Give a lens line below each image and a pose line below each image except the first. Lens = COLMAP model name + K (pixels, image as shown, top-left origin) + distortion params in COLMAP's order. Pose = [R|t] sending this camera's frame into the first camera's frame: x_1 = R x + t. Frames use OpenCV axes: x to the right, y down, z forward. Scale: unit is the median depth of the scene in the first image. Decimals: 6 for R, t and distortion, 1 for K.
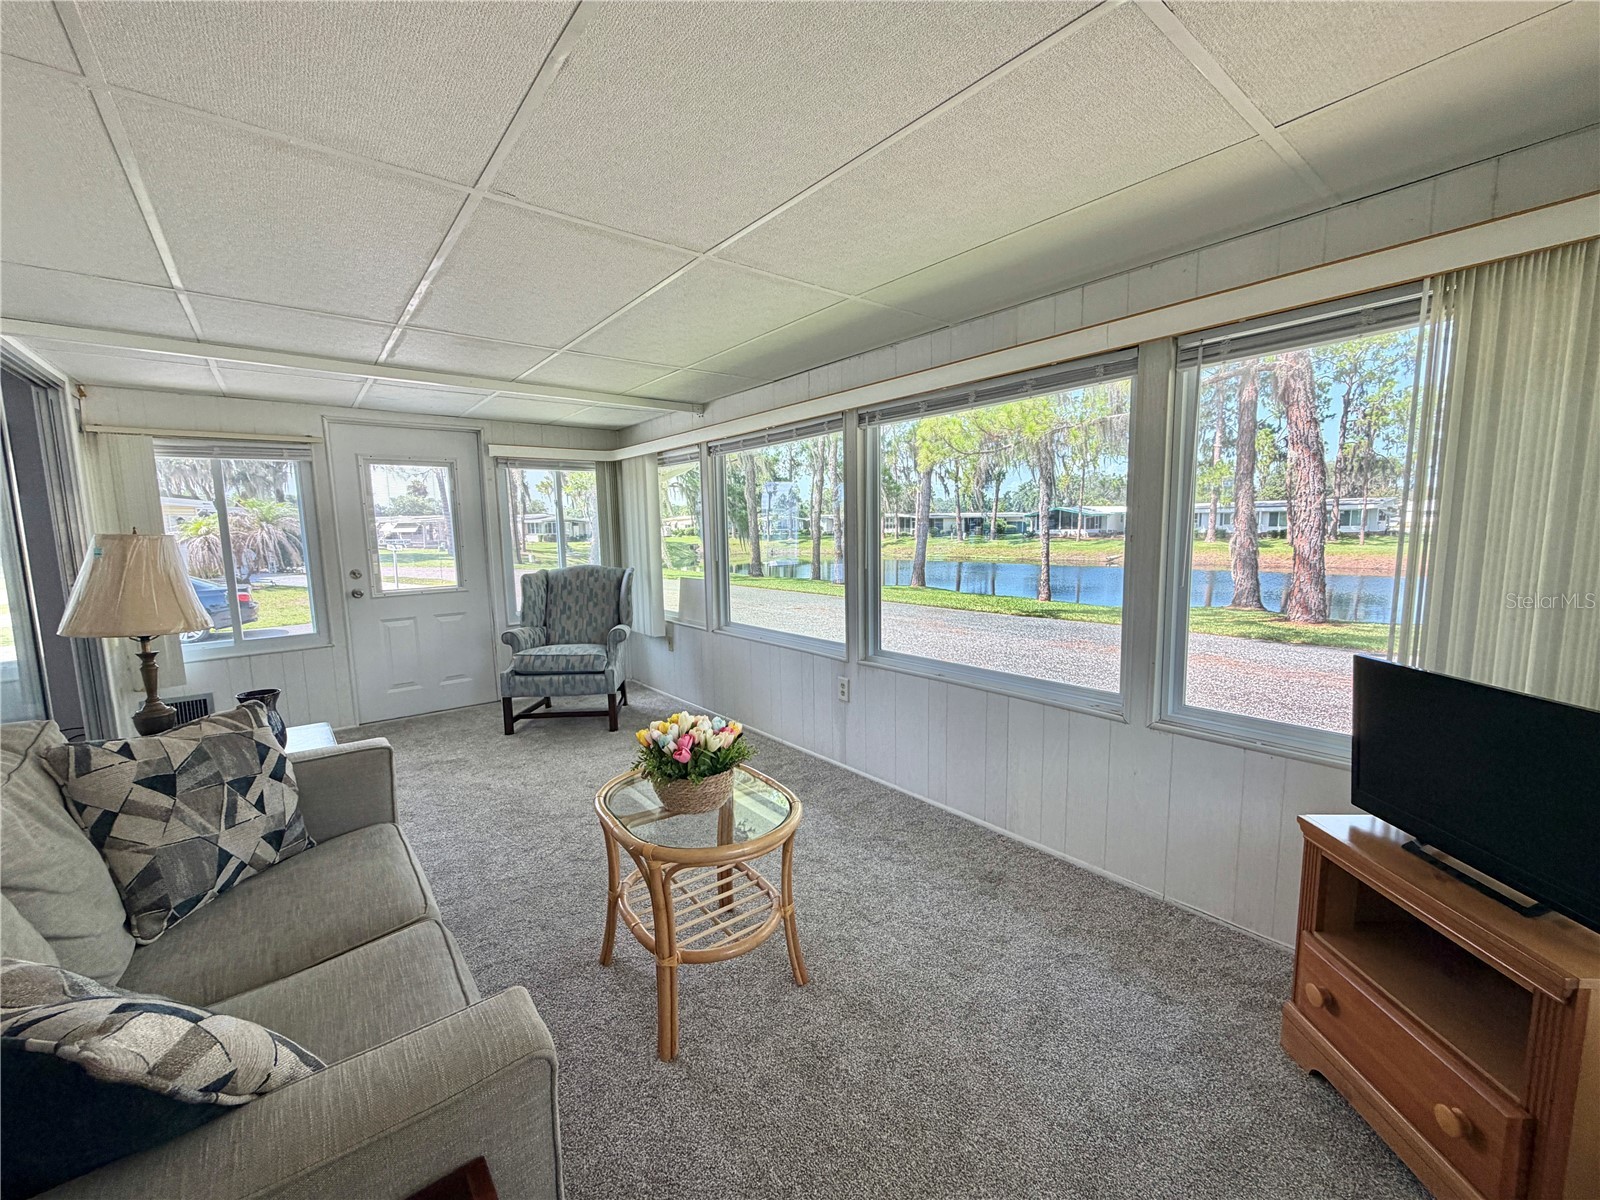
lens RADIAL K [[636.9, 0, 796.2], [0, 636.9, 601.3], [0, 0, 1]] dist [0.001104, -0.000685]
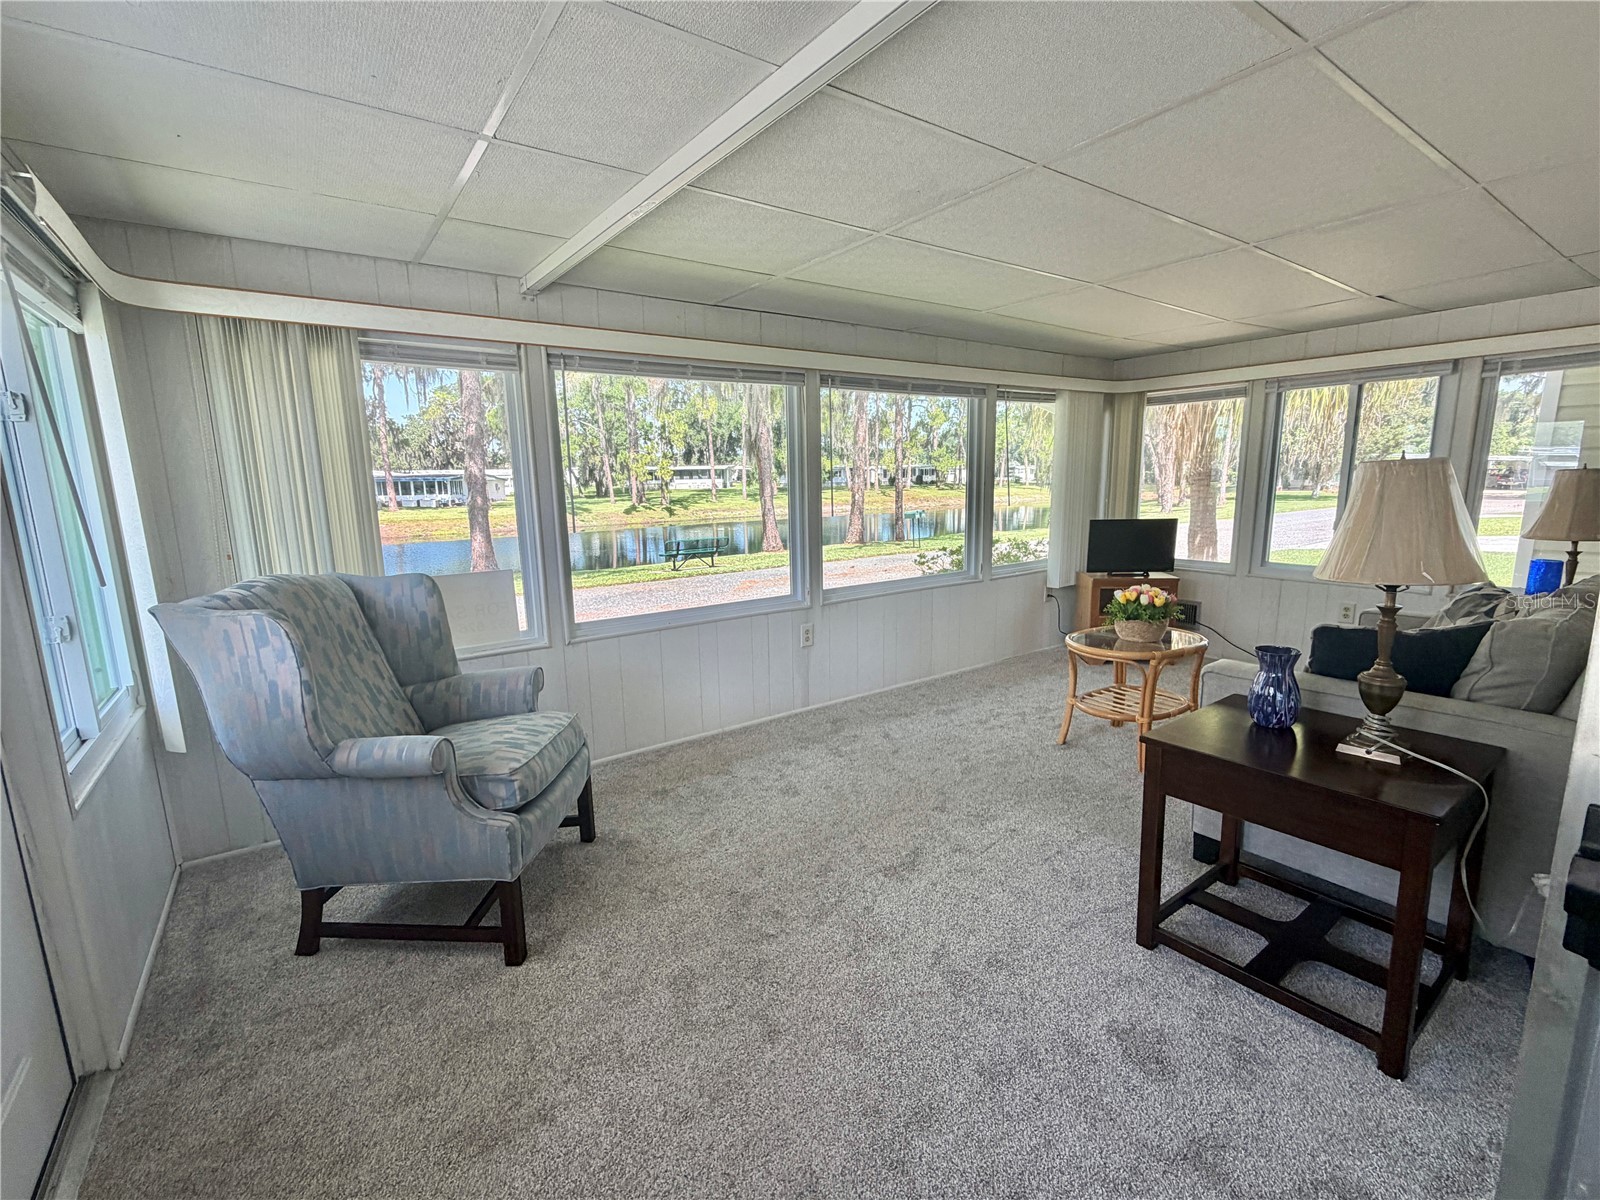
lens RADIAL K [[703.9, 0, 801.8], [0, 703.9, 599.3], [0, 0, 1]] dist [0.001194, -0.000599]
pose [[0.063027, -0.152504, 0.986291, -1.061995], [0.135920, 0.980360, 0.142901, -0.086843], [-0.988713, 0.125050, 0.082517, 0.907761]]
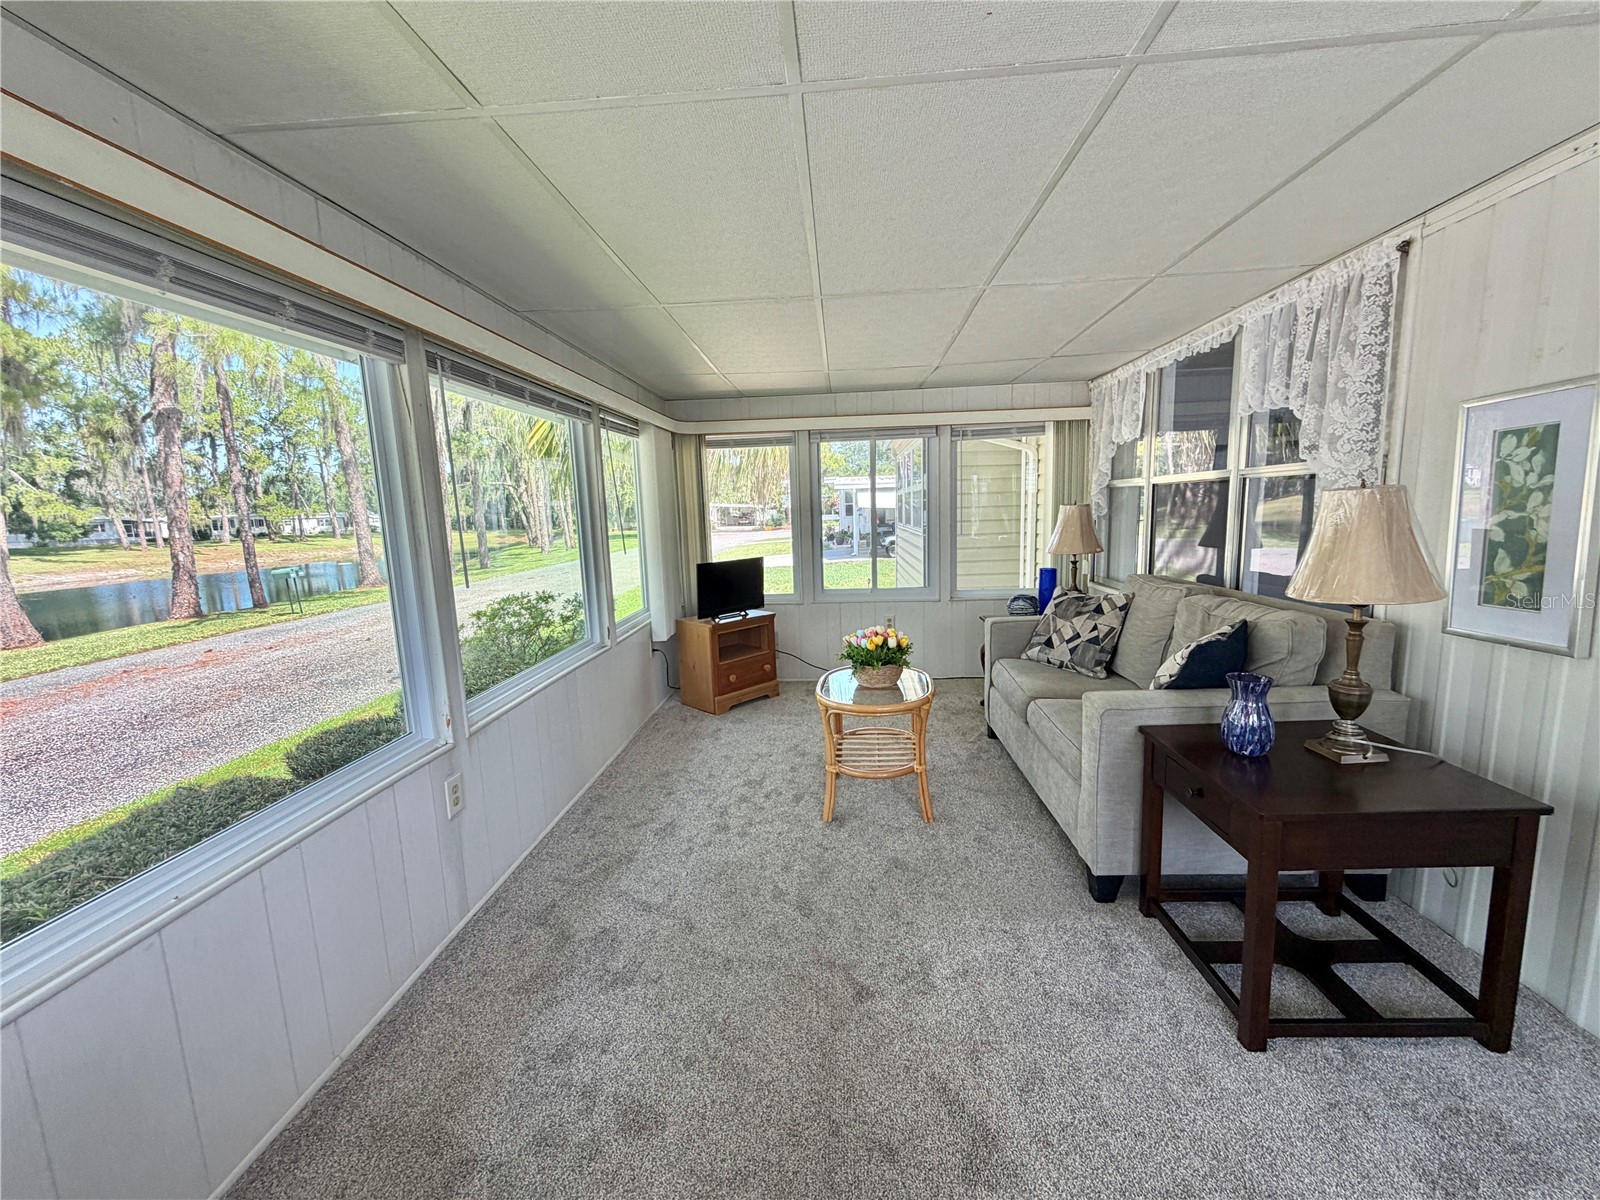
lens RADIAL K [[636.9, 0, 797.5], [0, 636.9, 599.4], [0, 0, 1]] dist [0.001104, -0.000685]
pose [[-0.732371, -0.052770, 0.678857, -0.568666], [0.129729, 0.967916, 0.215195, -0.131434], [-0.668433, 0.245670, -0.702028, 1.164676]]
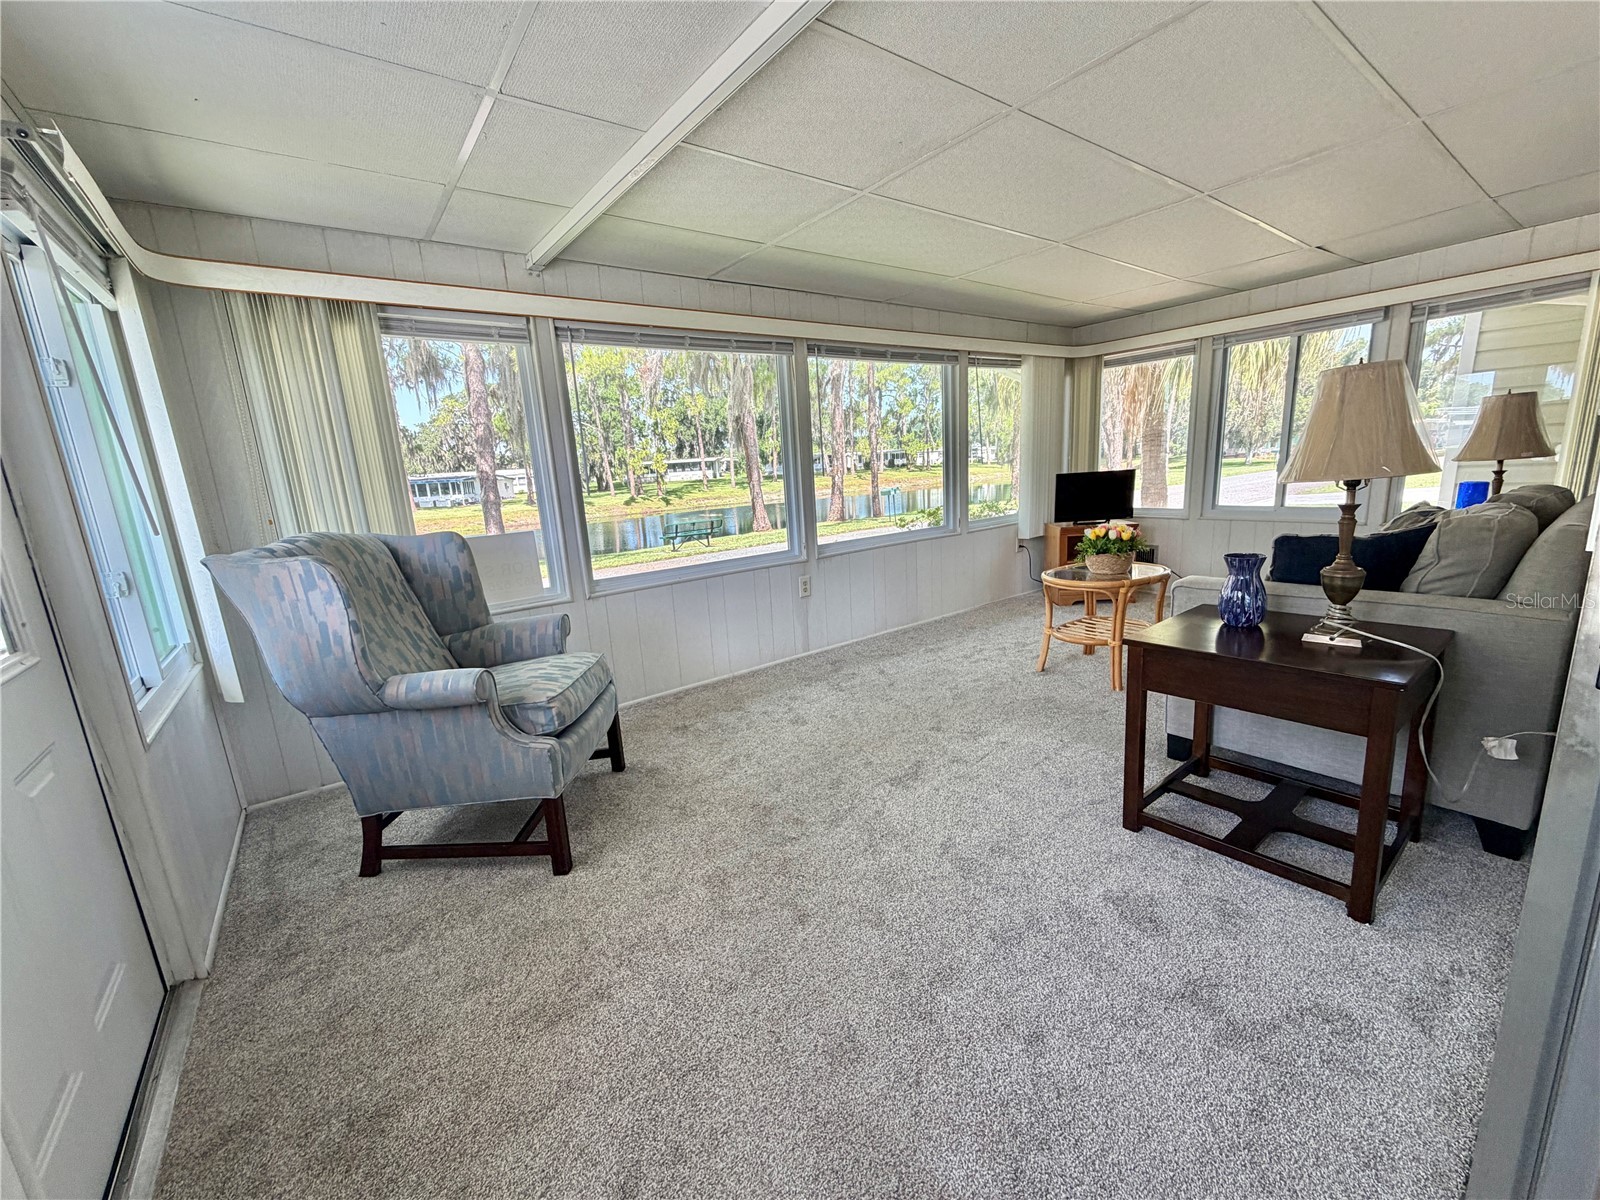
lens RADIAL K [[636.9, 0, 798.4], [0, 636.9, 599.2], [0, 0, 1]] dist [0.001104, -0.000685]
pose [[0.041912, -0.188631, 0.981153, -1.060065], [0.176847, 0.967911, 0.178531, -0.047044], [-0.983346, 0.166031, 0.073926, 0.932680]]
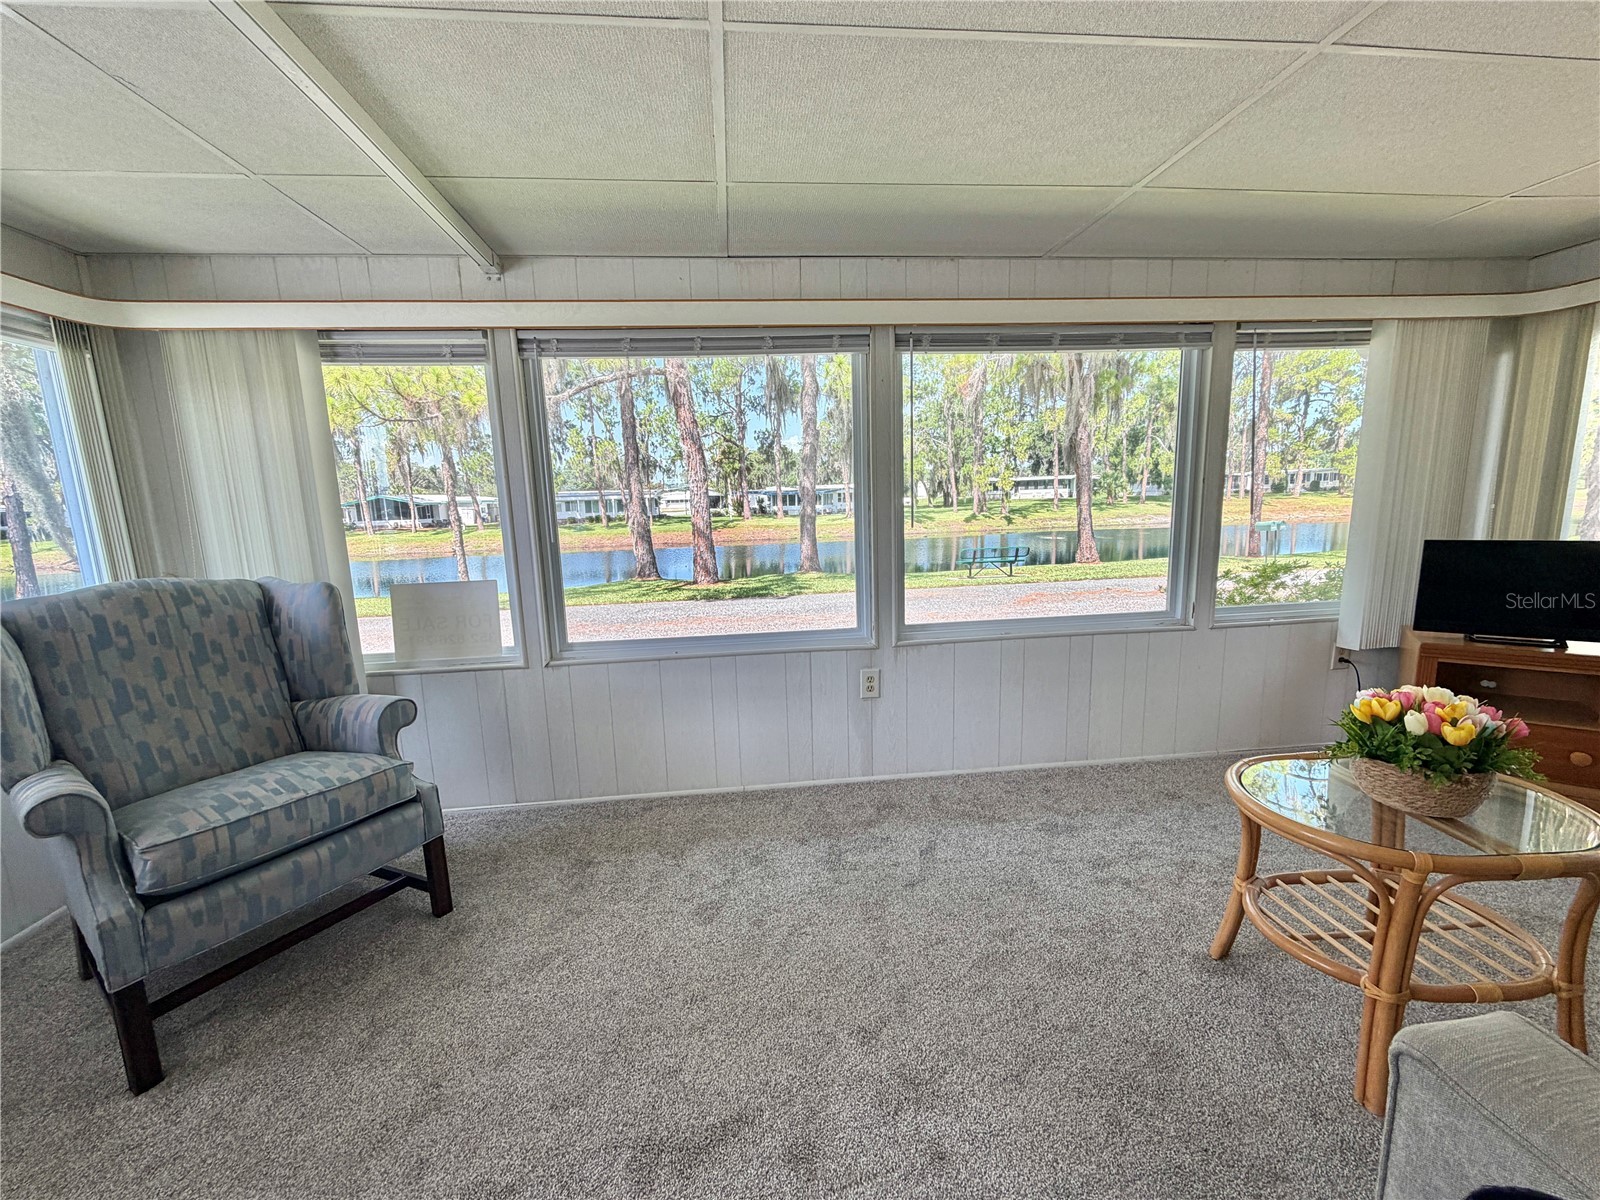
lens RADIAL K [[636.9, 0, 799.1], [0, 636.9, 599.4], [0, 0, 1]] dist [0.001104, -0.000685]
pose [[0.547266, -0.129906, 0.826816, -0.620005], [0.119923, 0.989859, 0.076146, -0.037414], [-0.828323, 0.057482, 0.557295, 0.625418]]
